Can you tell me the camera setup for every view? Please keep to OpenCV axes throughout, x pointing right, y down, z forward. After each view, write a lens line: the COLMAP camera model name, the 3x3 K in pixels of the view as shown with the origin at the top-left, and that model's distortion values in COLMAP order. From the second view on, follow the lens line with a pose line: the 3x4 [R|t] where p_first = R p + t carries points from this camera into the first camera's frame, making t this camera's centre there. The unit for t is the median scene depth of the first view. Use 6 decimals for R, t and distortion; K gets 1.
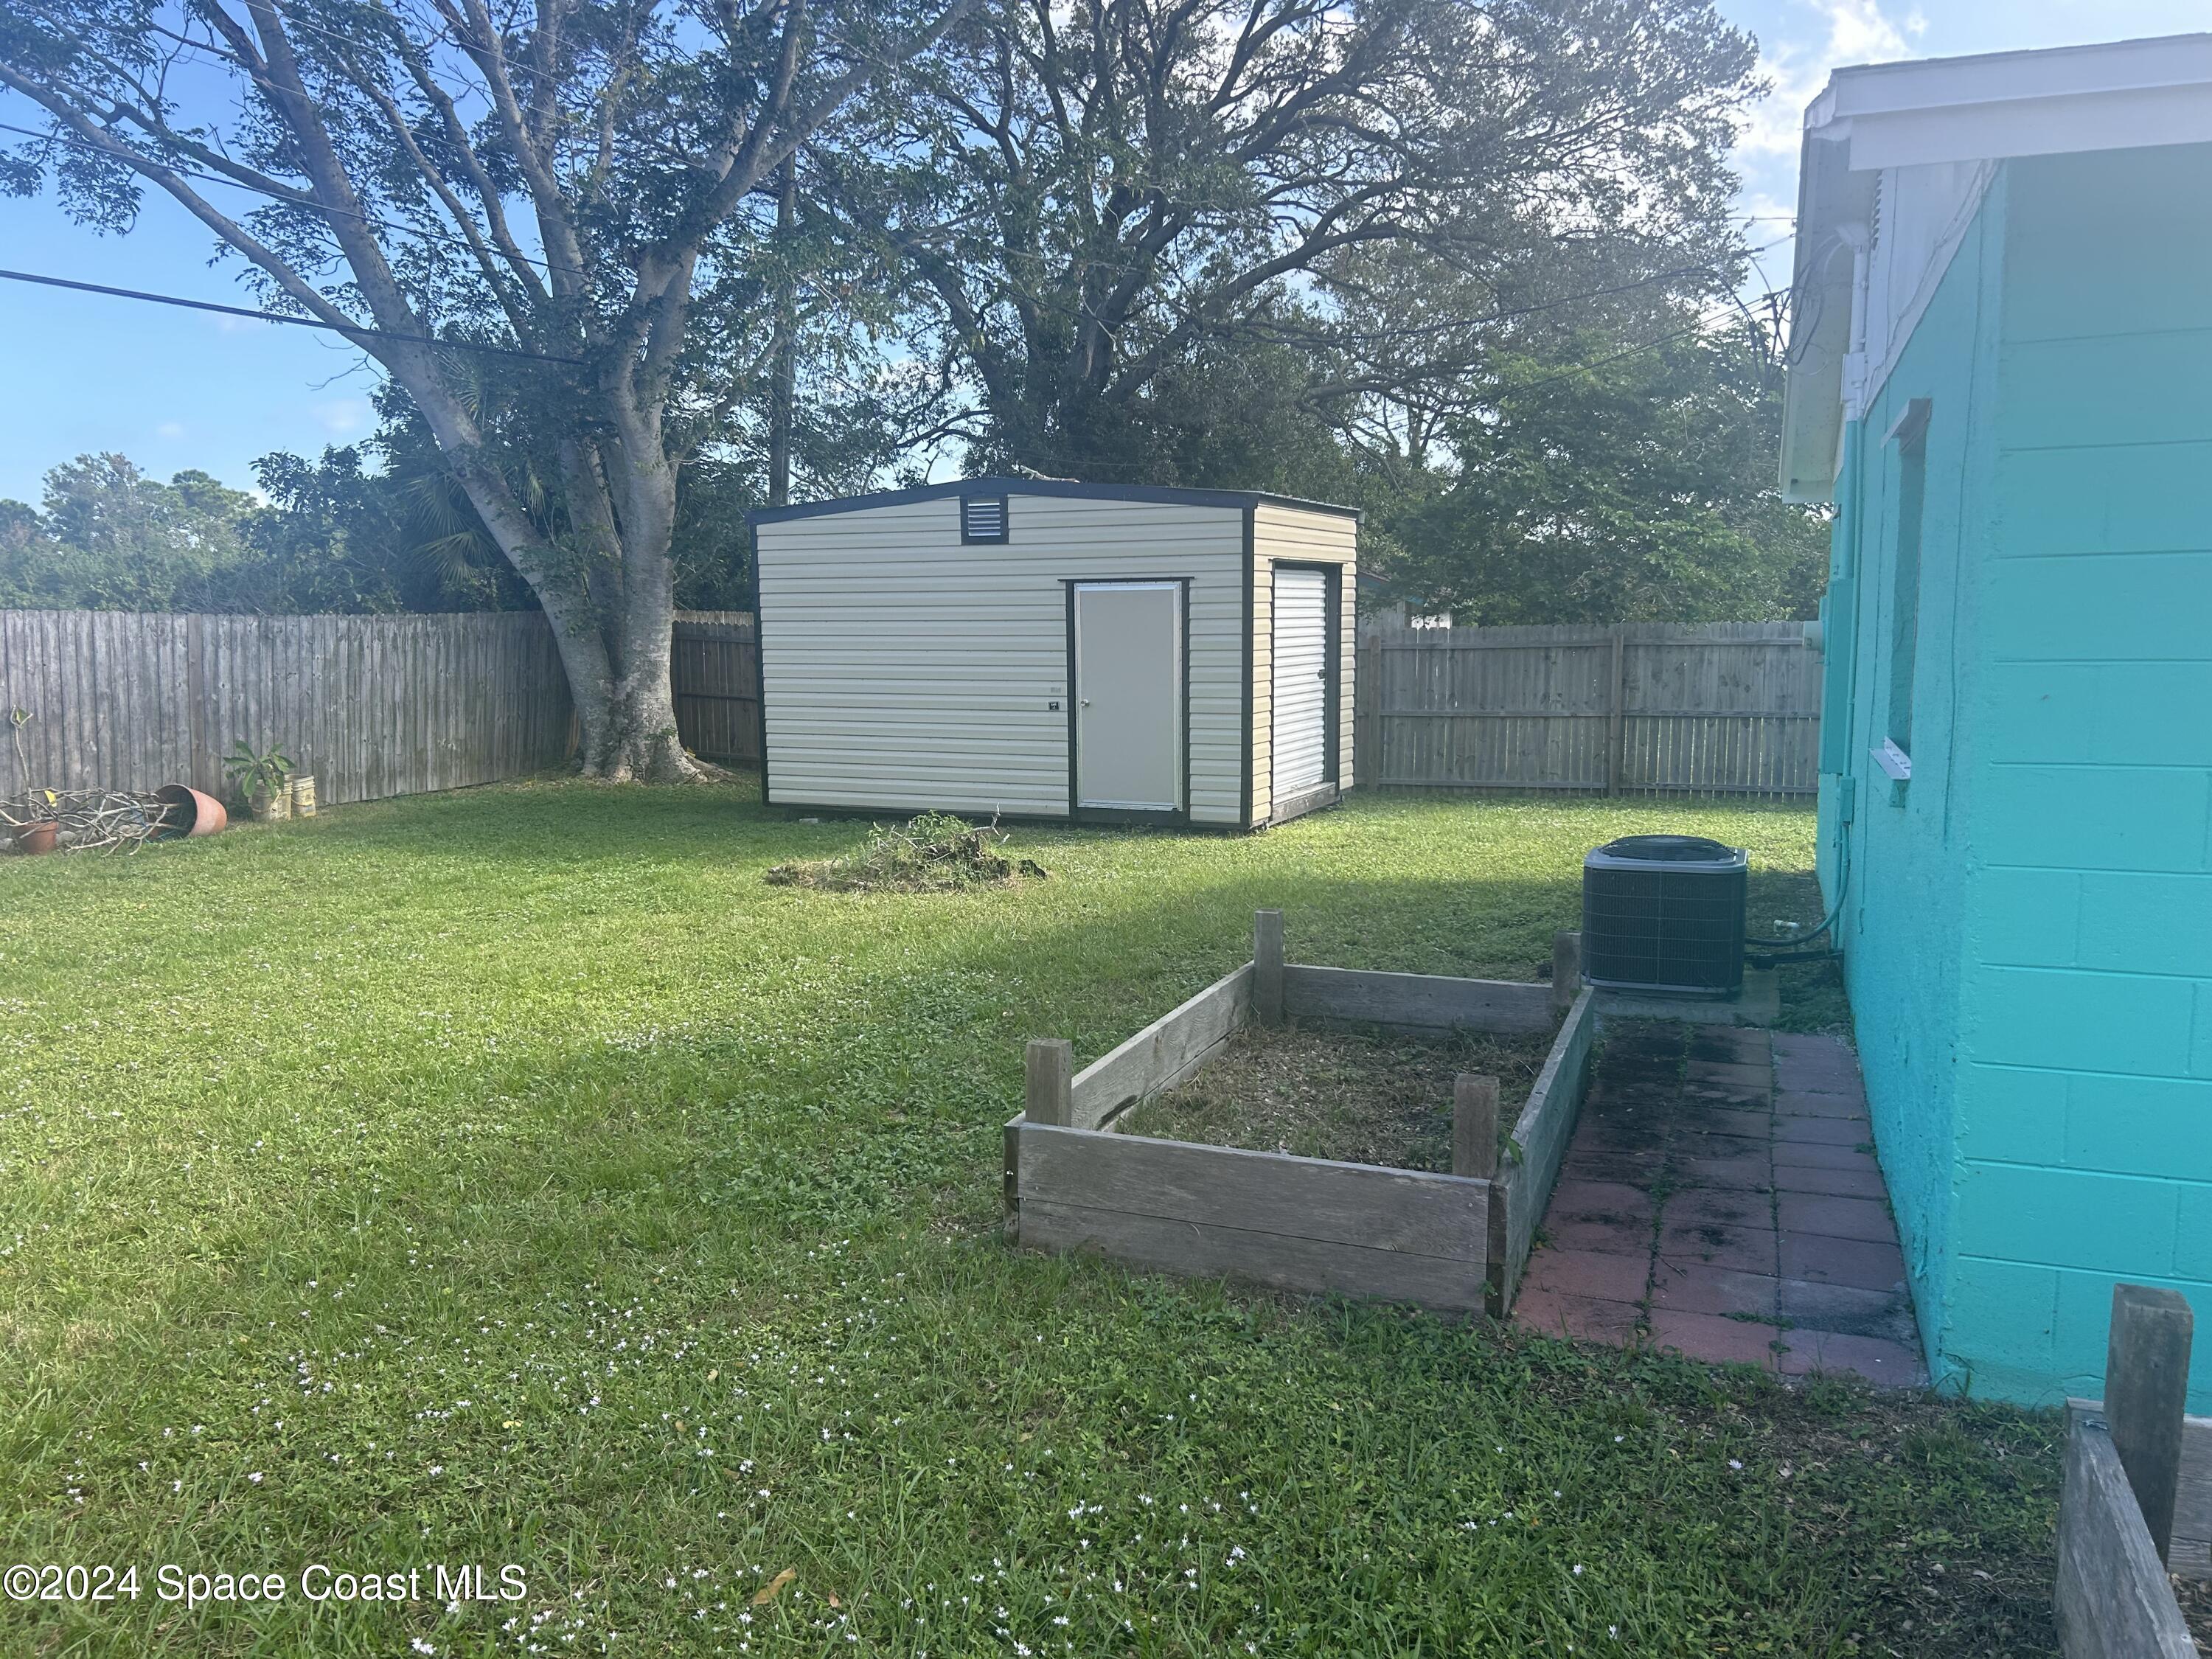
lens RADIAL K [[1691.4, 0, 1107.4], [0, 1691.4, 837.1], [0, 0, 1]] dist [0.023322, -0.000437]
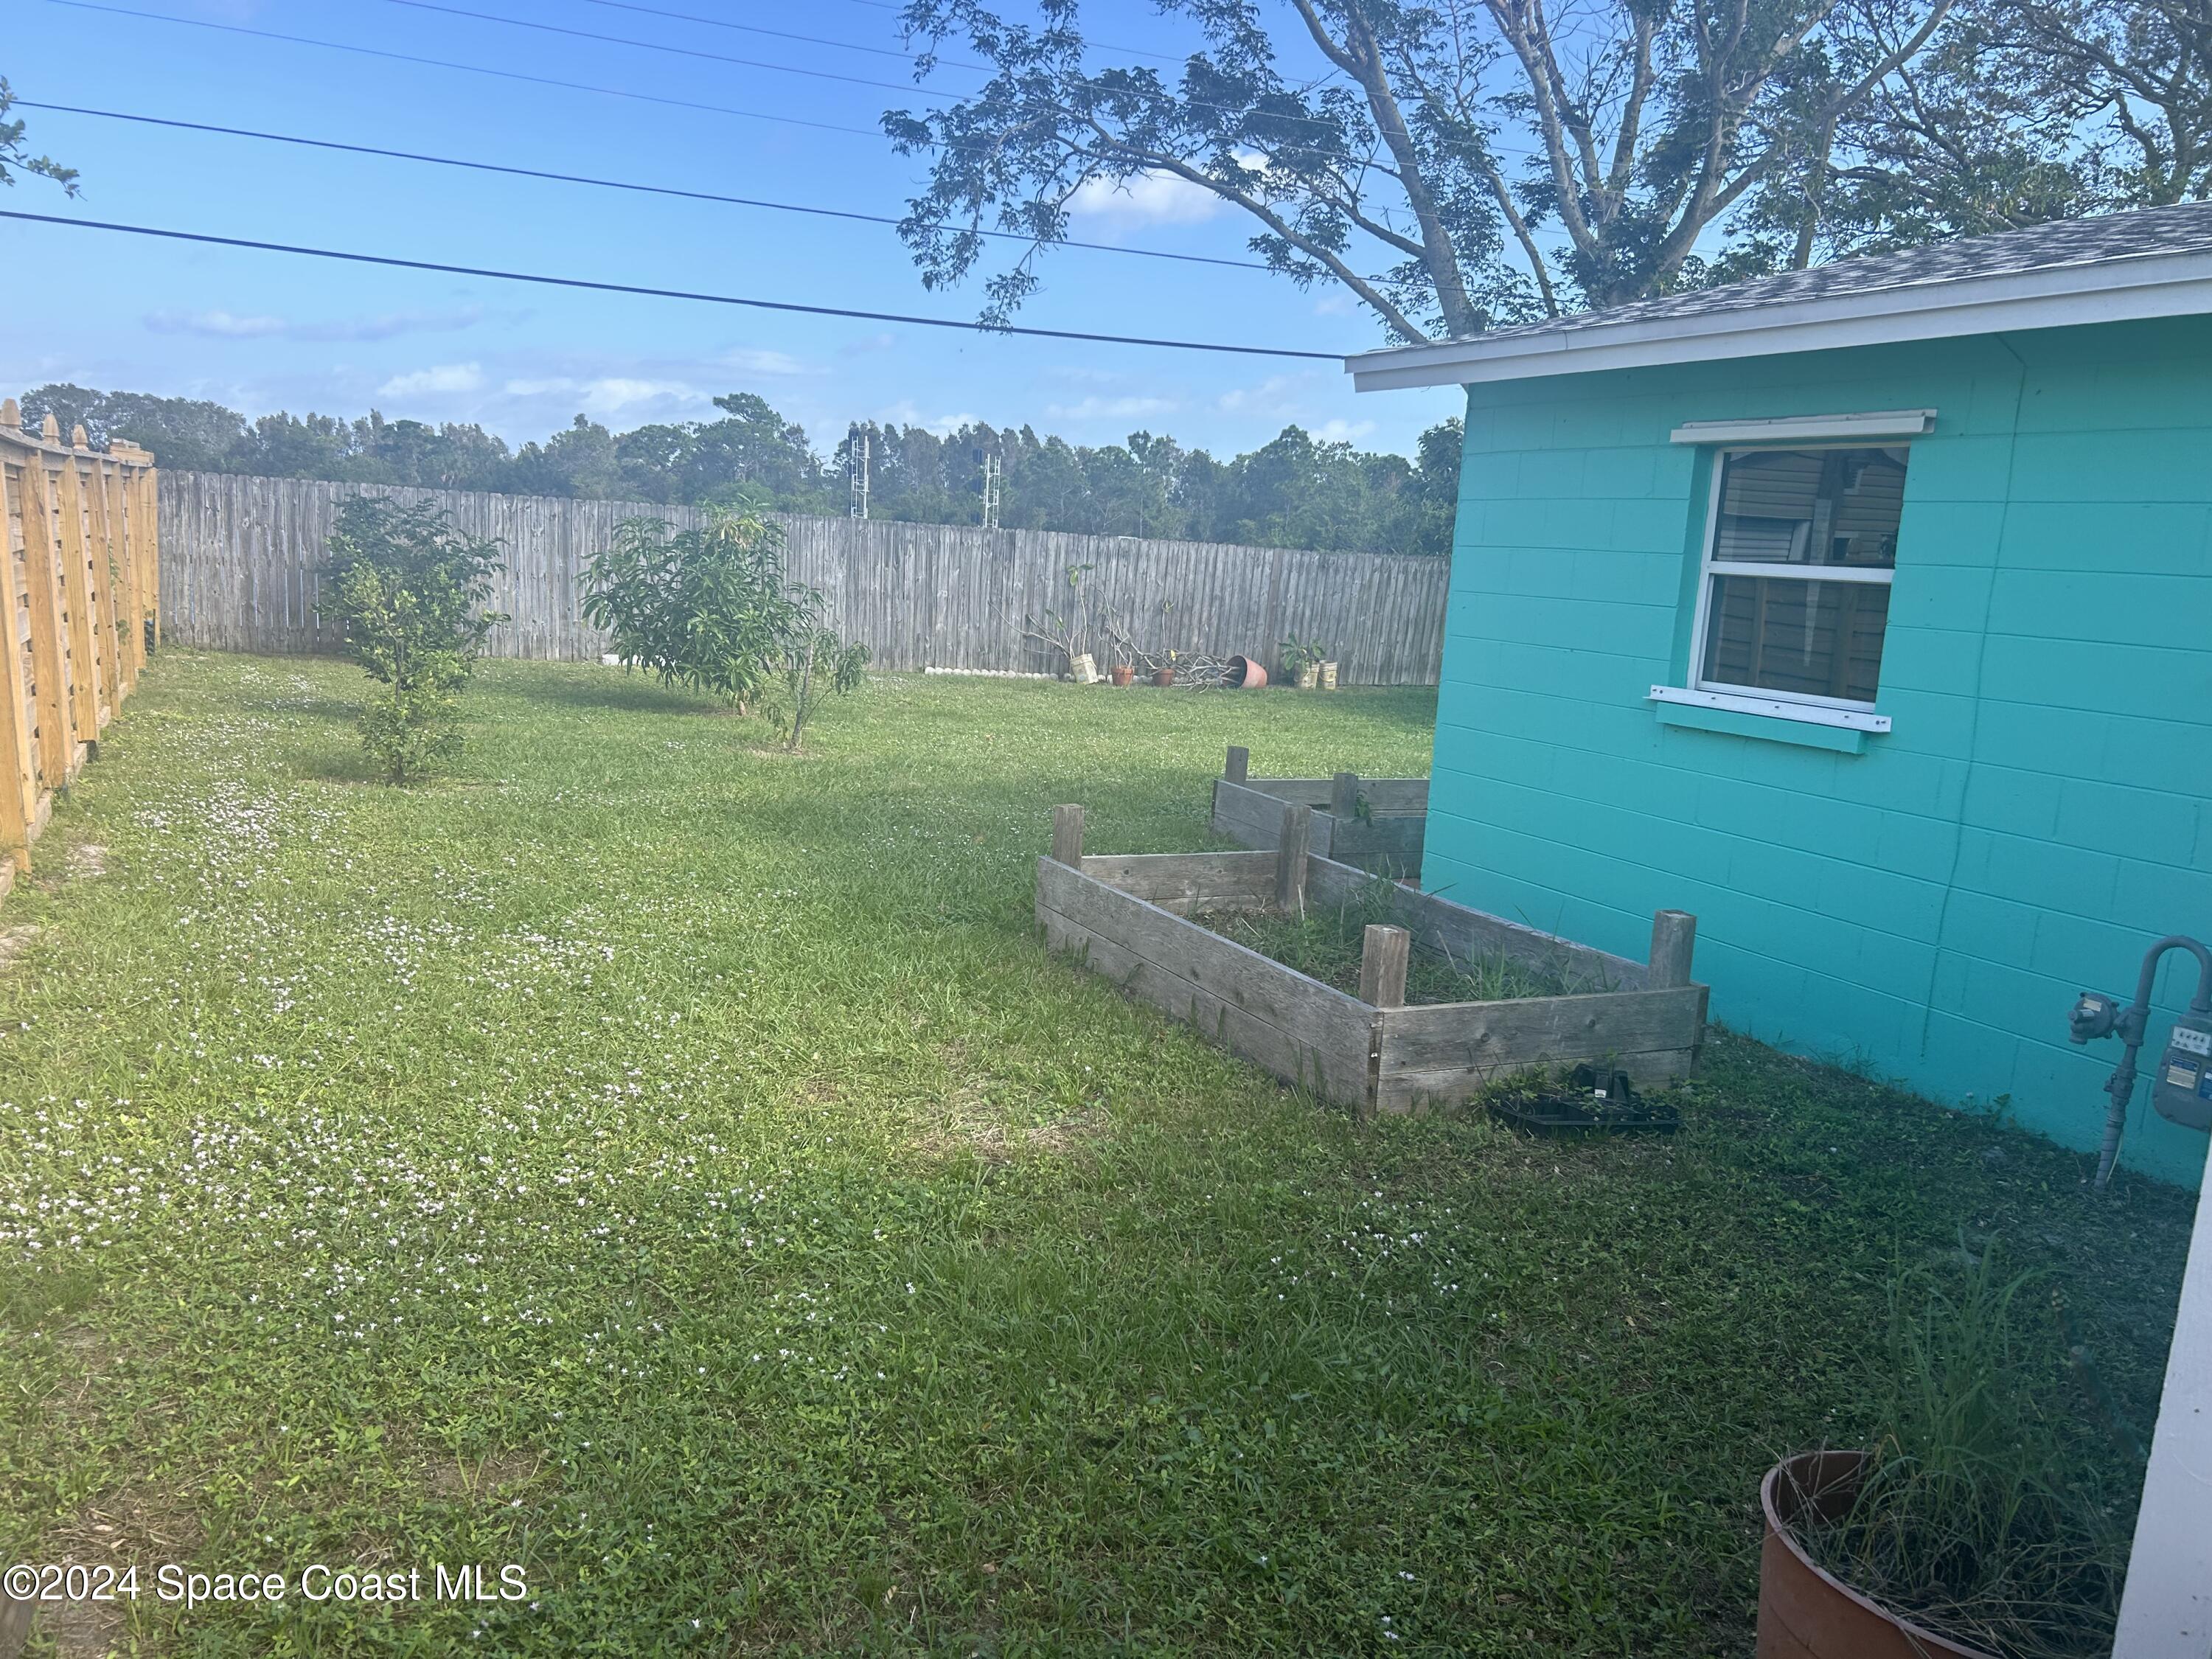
lens RADIAL K [[1691.4, 0, 1106.4], [0, 1691.4, 828.9], [0, 0, 1]] dist [0.023322, -0.000437]
pose [[0.744500, 0.153966, -0.649626, 0.385085], [-0.140458, 0.987388, 0.073048, 0.029660], [0.652680, 0.036861, 0.756736, -0.254939]]
